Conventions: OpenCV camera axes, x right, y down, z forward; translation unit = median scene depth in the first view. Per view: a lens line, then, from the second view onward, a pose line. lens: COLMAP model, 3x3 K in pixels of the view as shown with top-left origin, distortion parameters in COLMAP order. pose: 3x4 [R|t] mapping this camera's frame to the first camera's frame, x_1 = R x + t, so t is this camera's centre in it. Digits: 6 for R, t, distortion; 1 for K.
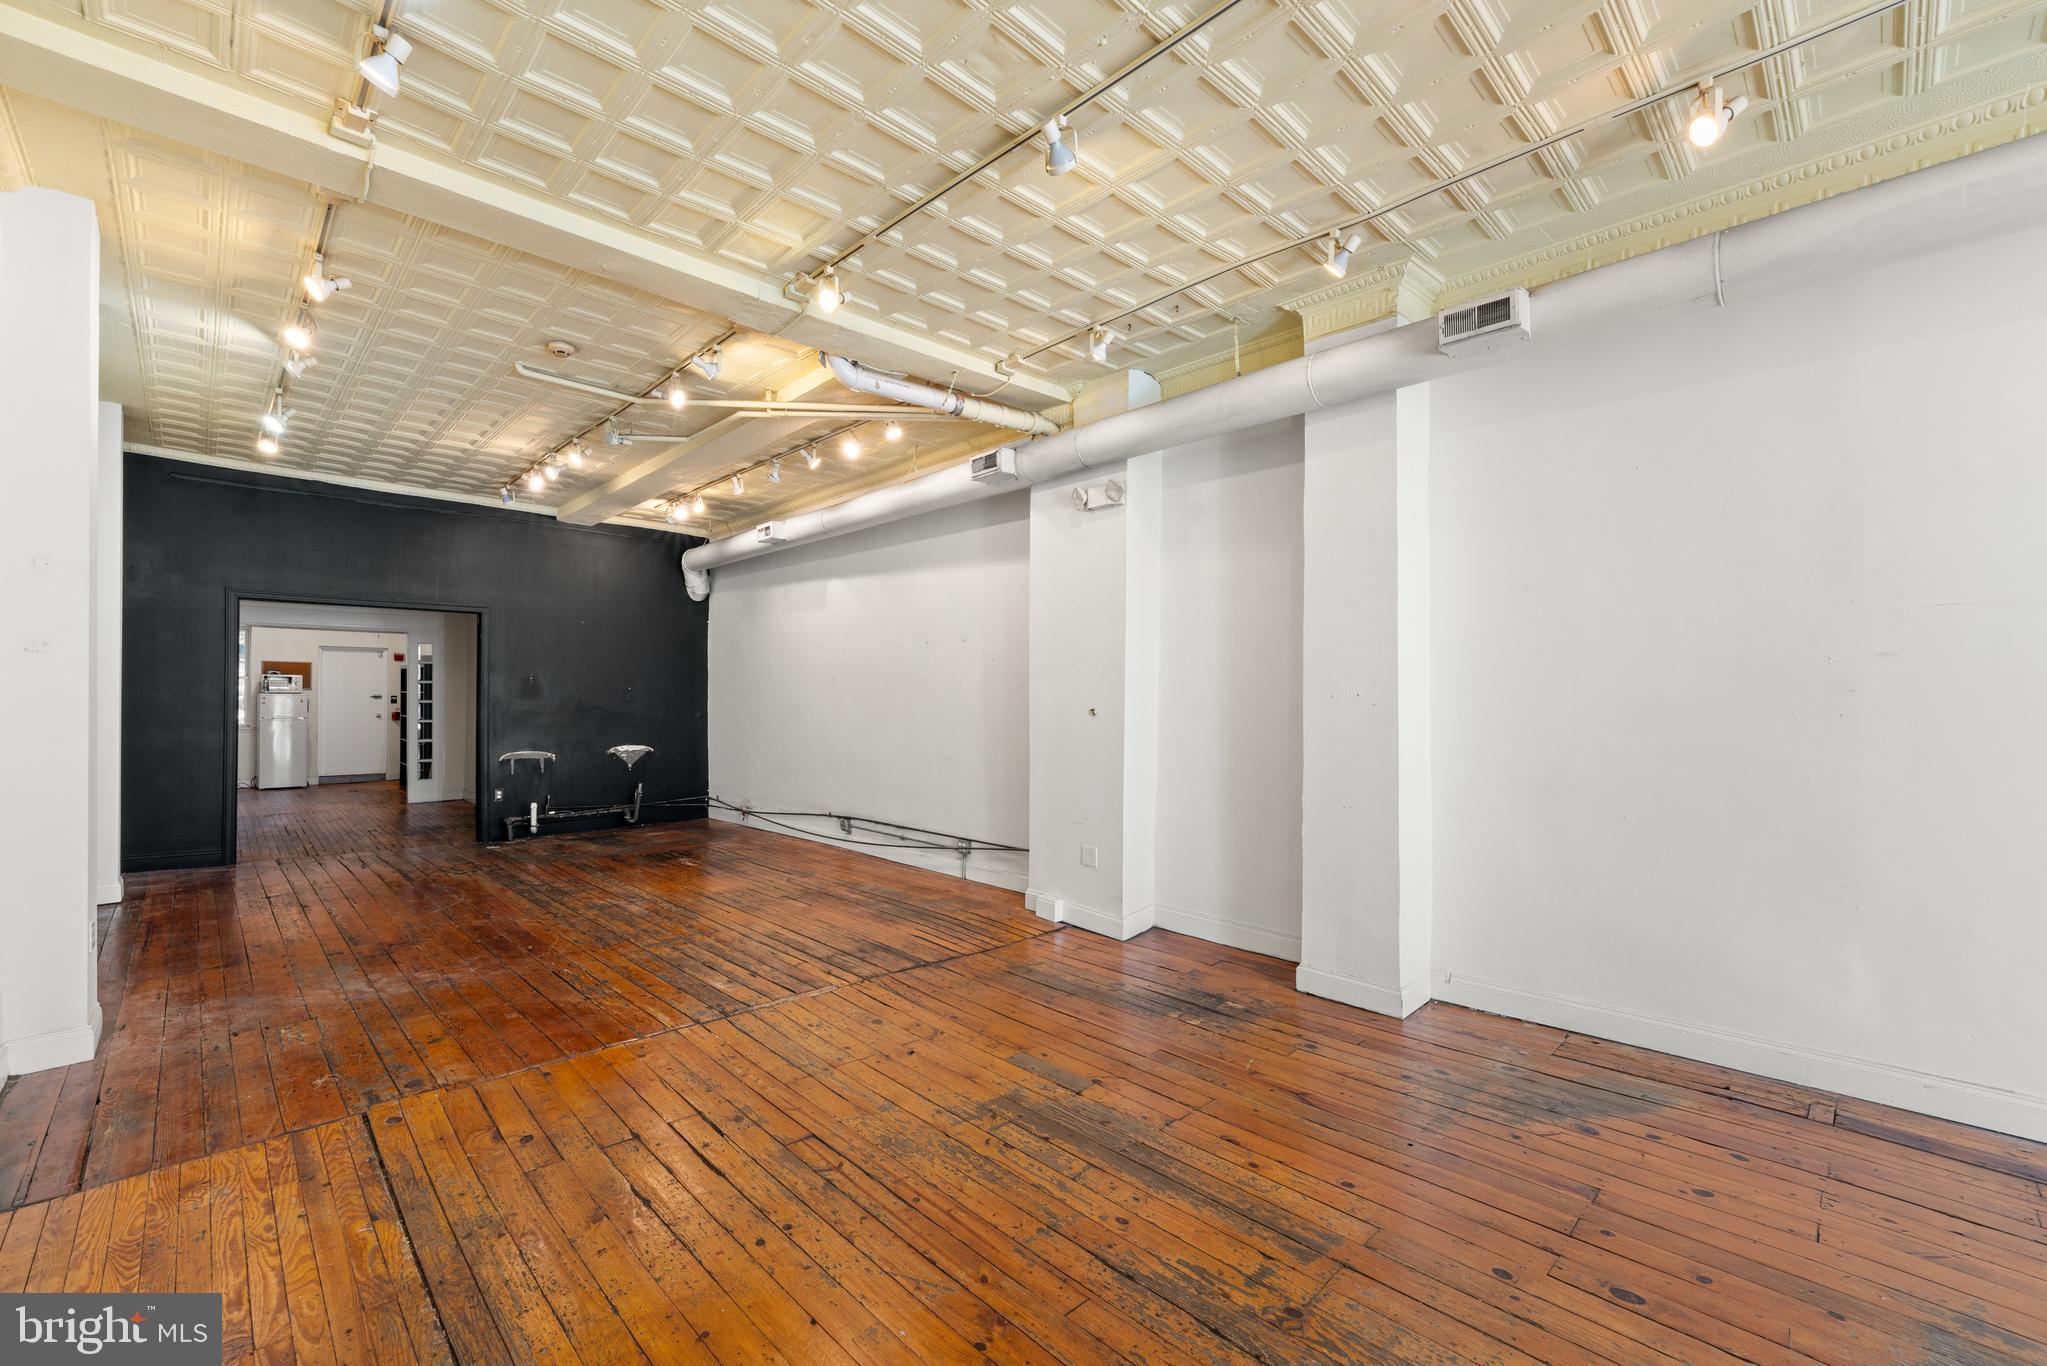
lens RADIAL K [[850.8, 0, 1029.6], [0, 850.8, 688.2], [0, 0, 1]] dist [0.000993, -0.000272]
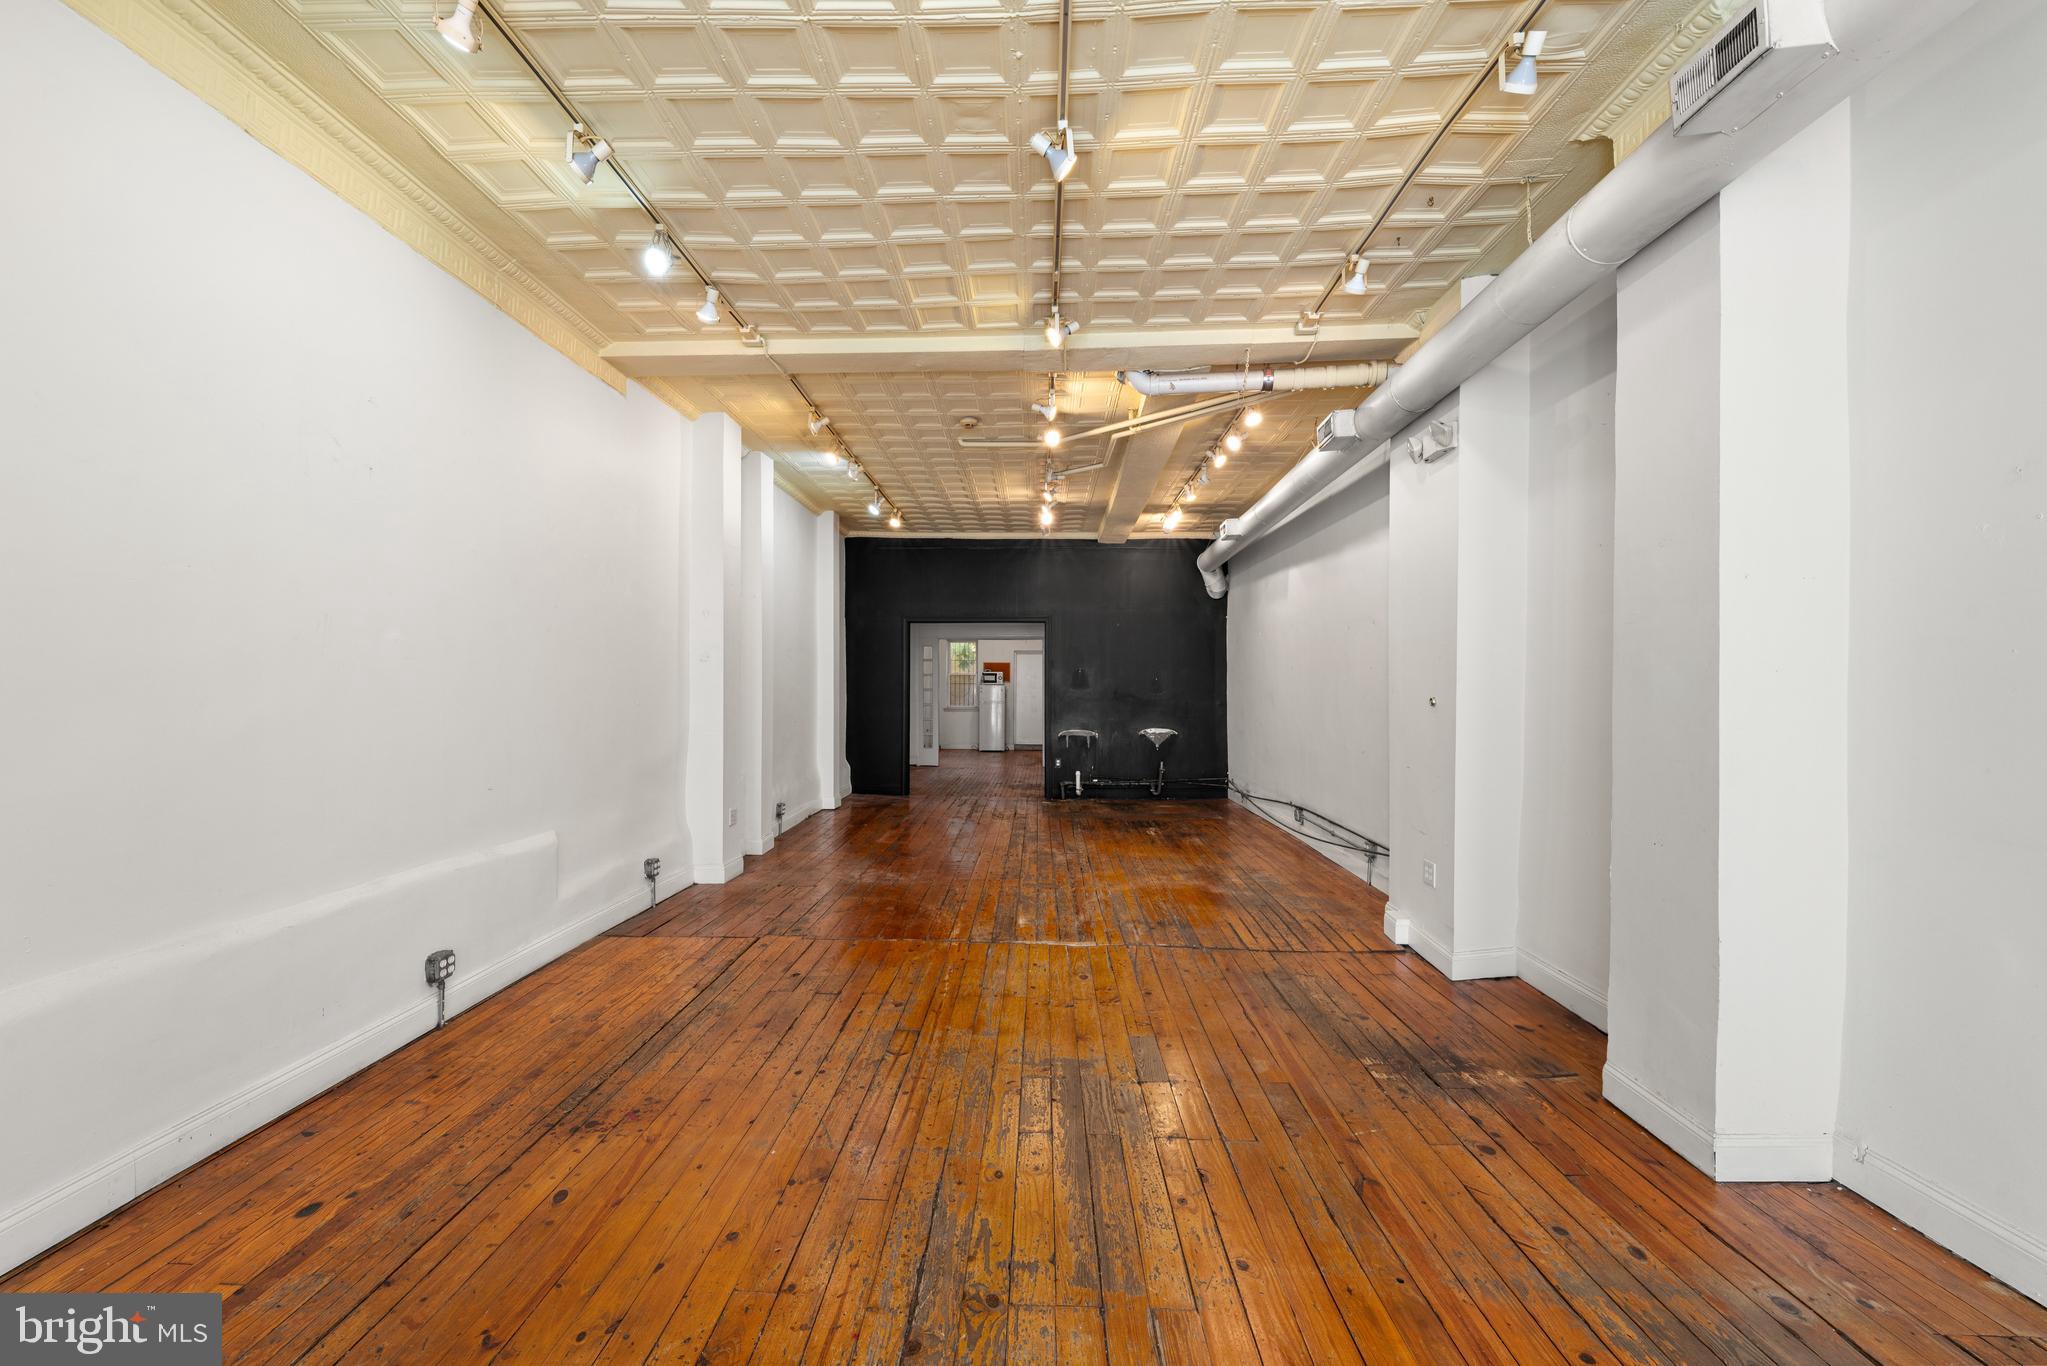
lens RADIAL K [[843.9, 0, 1023.5], [0, 843.9, 683.0], [0, 0, 1]] dist [-0.000160, -0.000185]
pose [[0.687658, -0.004693, -0.726020, 0.412903], [0.007379, 0.999973, 0.000525, 0.006460], [0.725997, -0.005718, 0.687674, 0.140391]]
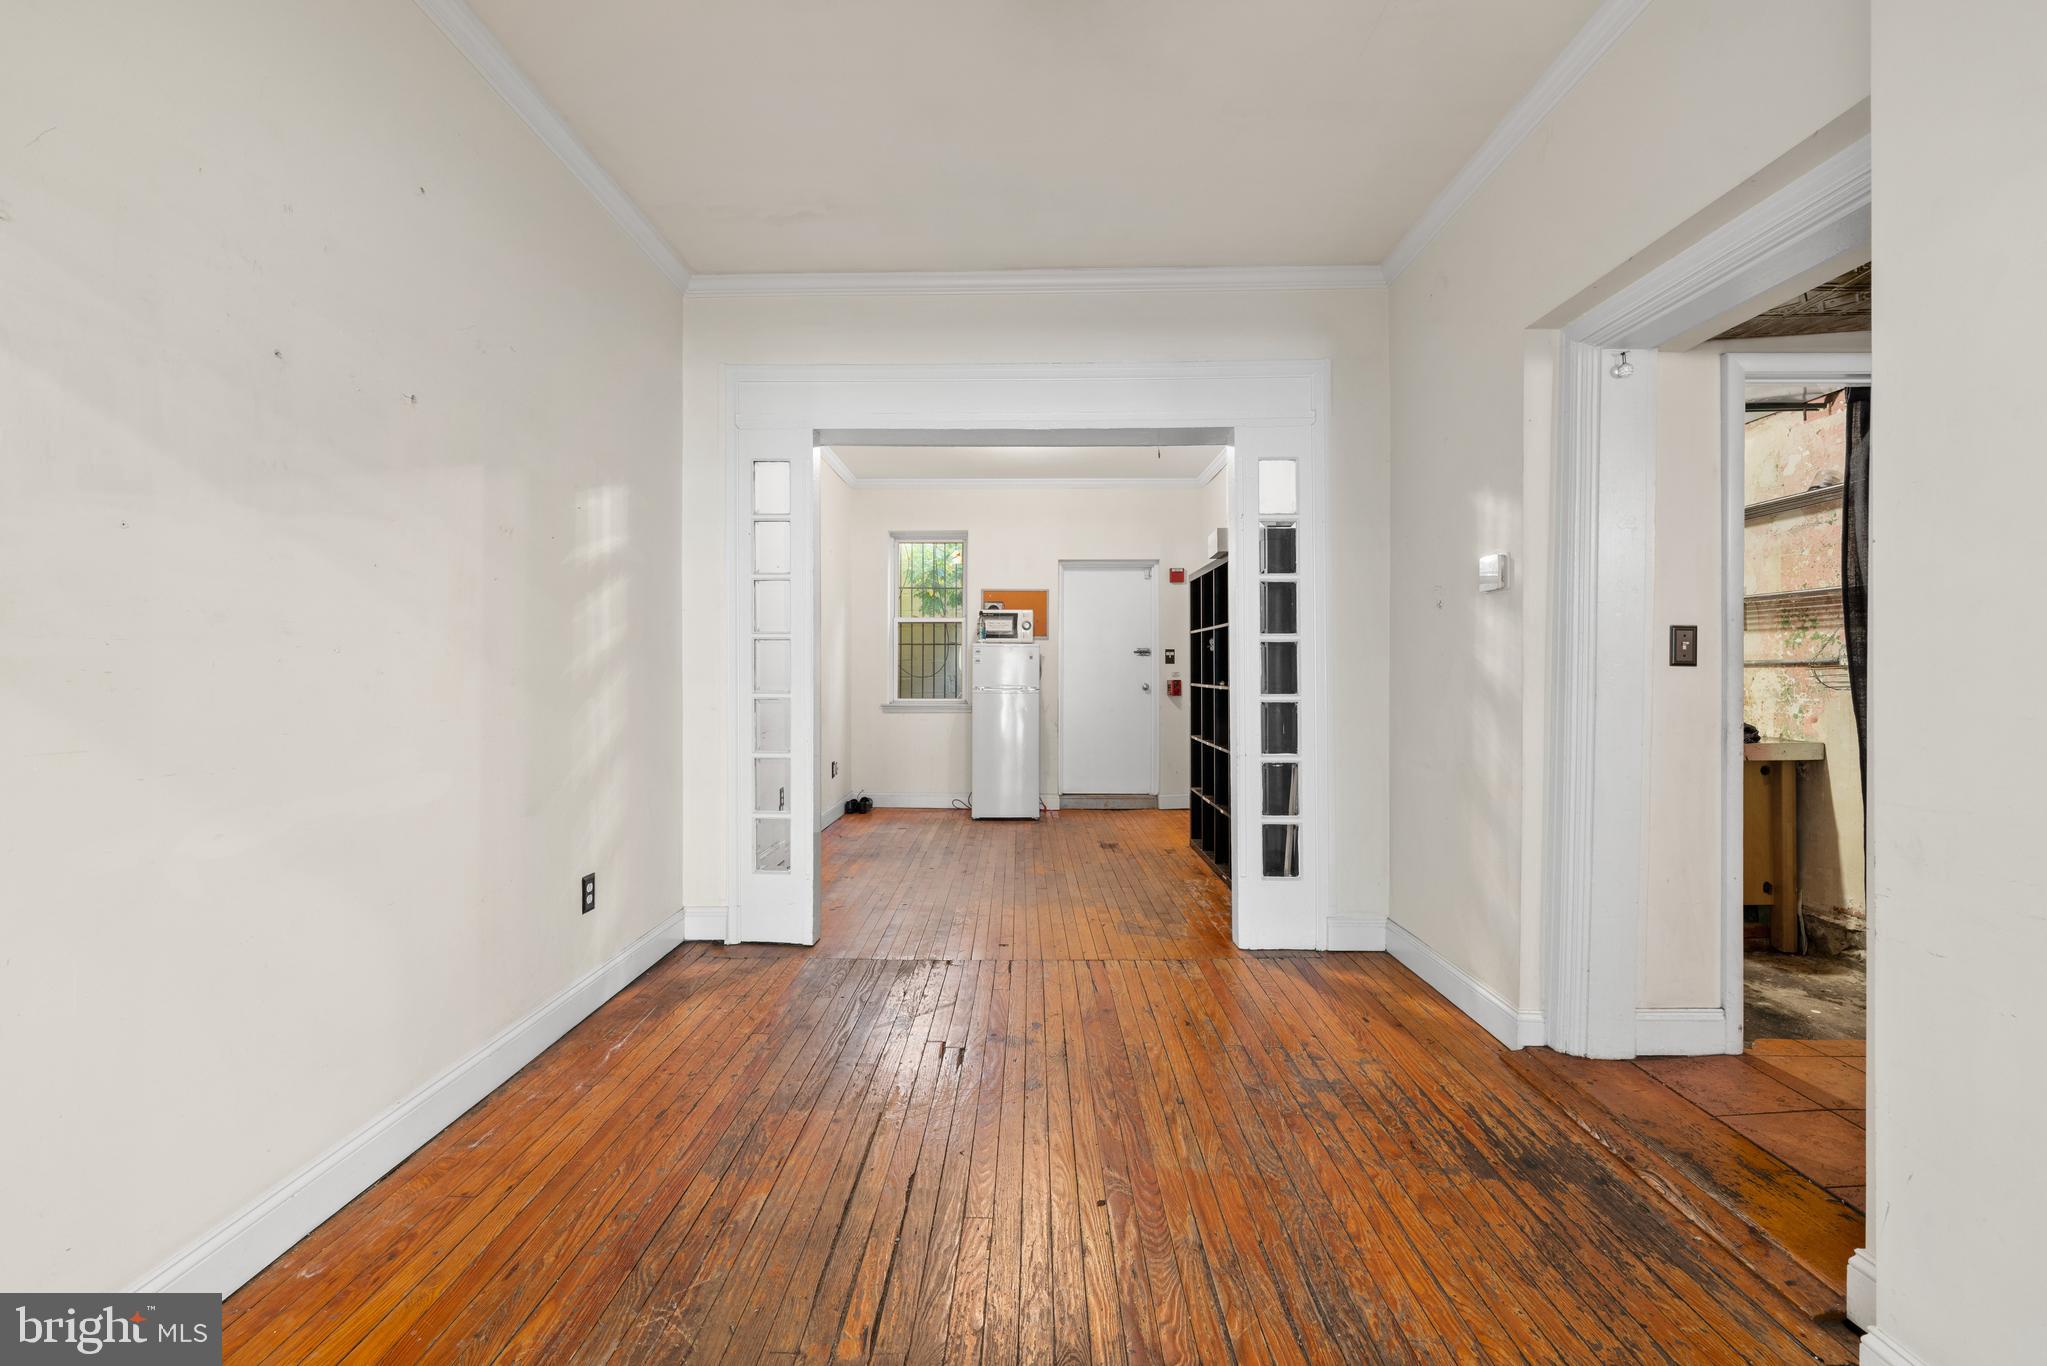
lens RADIAL K [[826.9, 0, 1013.5], [0, 826.9, 676.6], [0, 0, 1]] dist [0.001599, -0.000071]
pose [[0.701377, 0.000526, -0.712790, -1.092930], [0.002291, 0.999993, 0.002993, 0.058009], [0.712787, -0.003733, 0.701371, 1.389992]]
